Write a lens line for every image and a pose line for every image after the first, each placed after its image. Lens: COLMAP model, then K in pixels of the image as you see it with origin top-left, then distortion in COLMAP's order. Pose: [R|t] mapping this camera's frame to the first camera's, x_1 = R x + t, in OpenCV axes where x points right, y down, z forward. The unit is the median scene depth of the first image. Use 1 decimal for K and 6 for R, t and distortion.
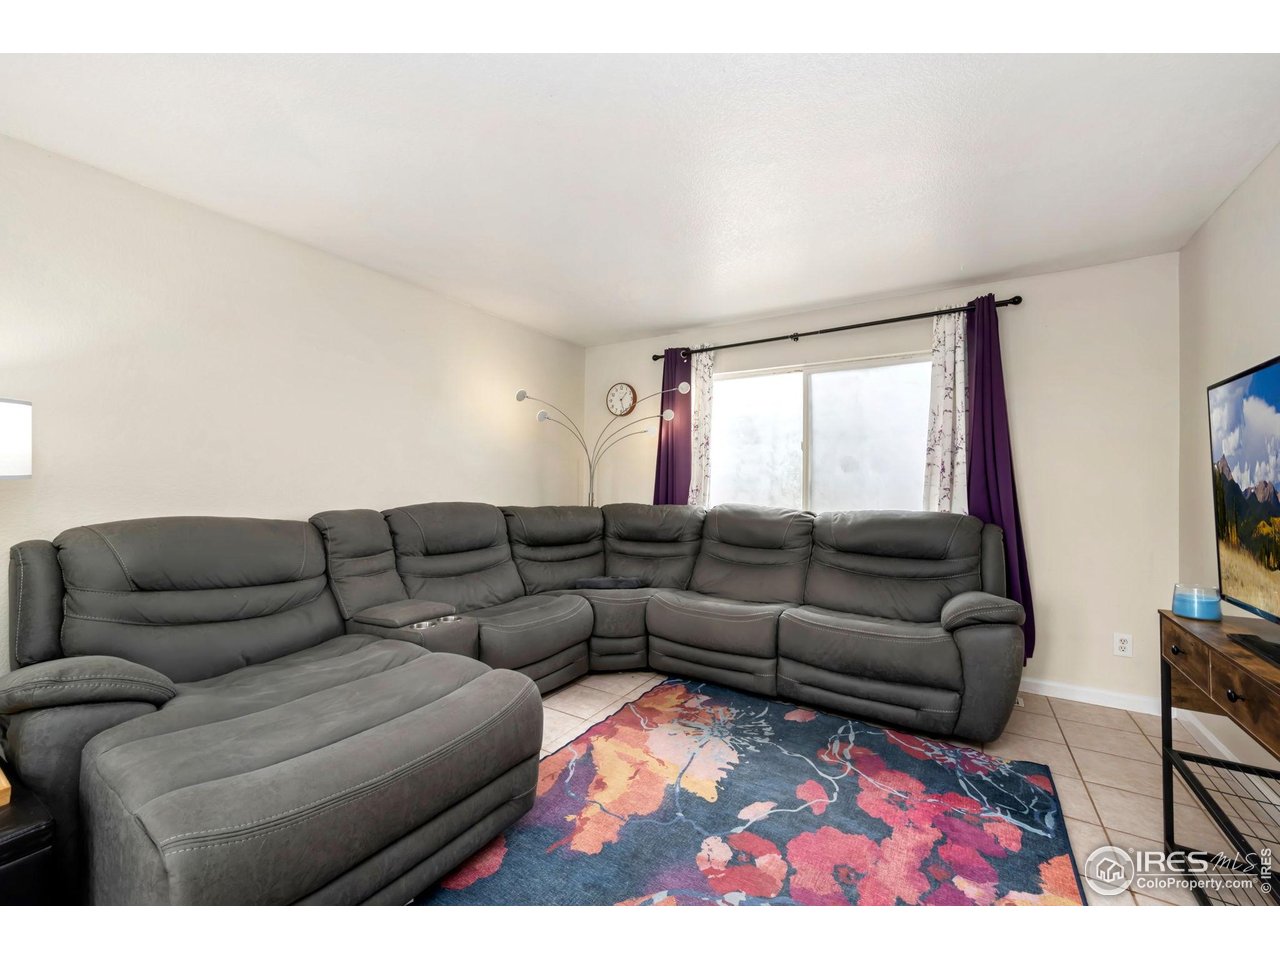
lens RADIAL K [[514.9, 0, 640.0], [0, 514.9, 480.0], [0, 0, 1]] dist [-0.000377, -0.000117]
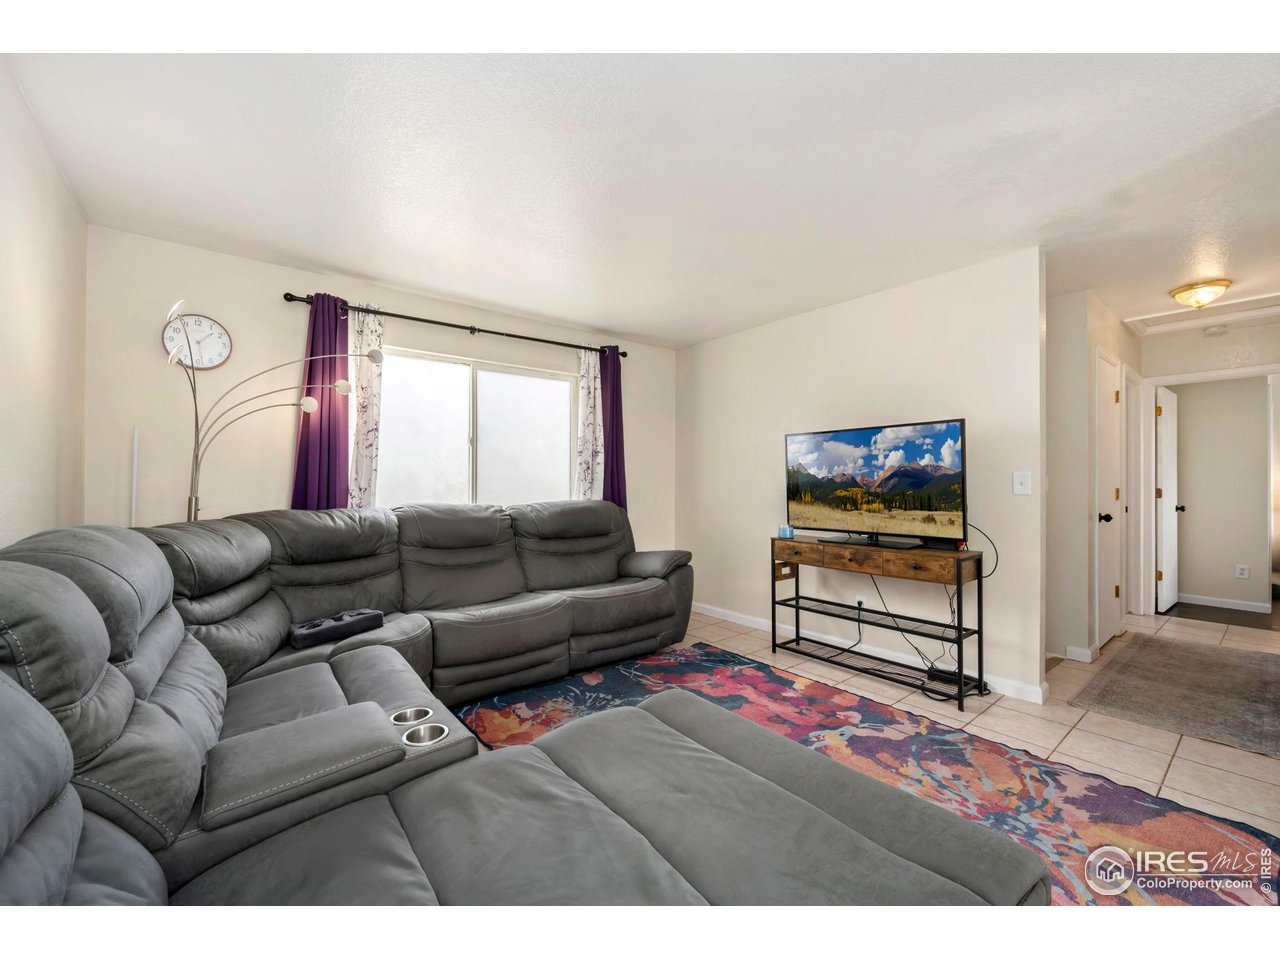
lens RADIAL K [[523.0, 0, 636.2], [0, 523.0, 486.3], [0, 0, 1]] dist [0.000489, 0.000048]
pose [[0.330941, -0.013978, 0.943548, -0.679216], [0.004554, 0.999902, 0.013216, 0.010781], [-0.943641, -0.000077, 0.330972, 0.469695]]
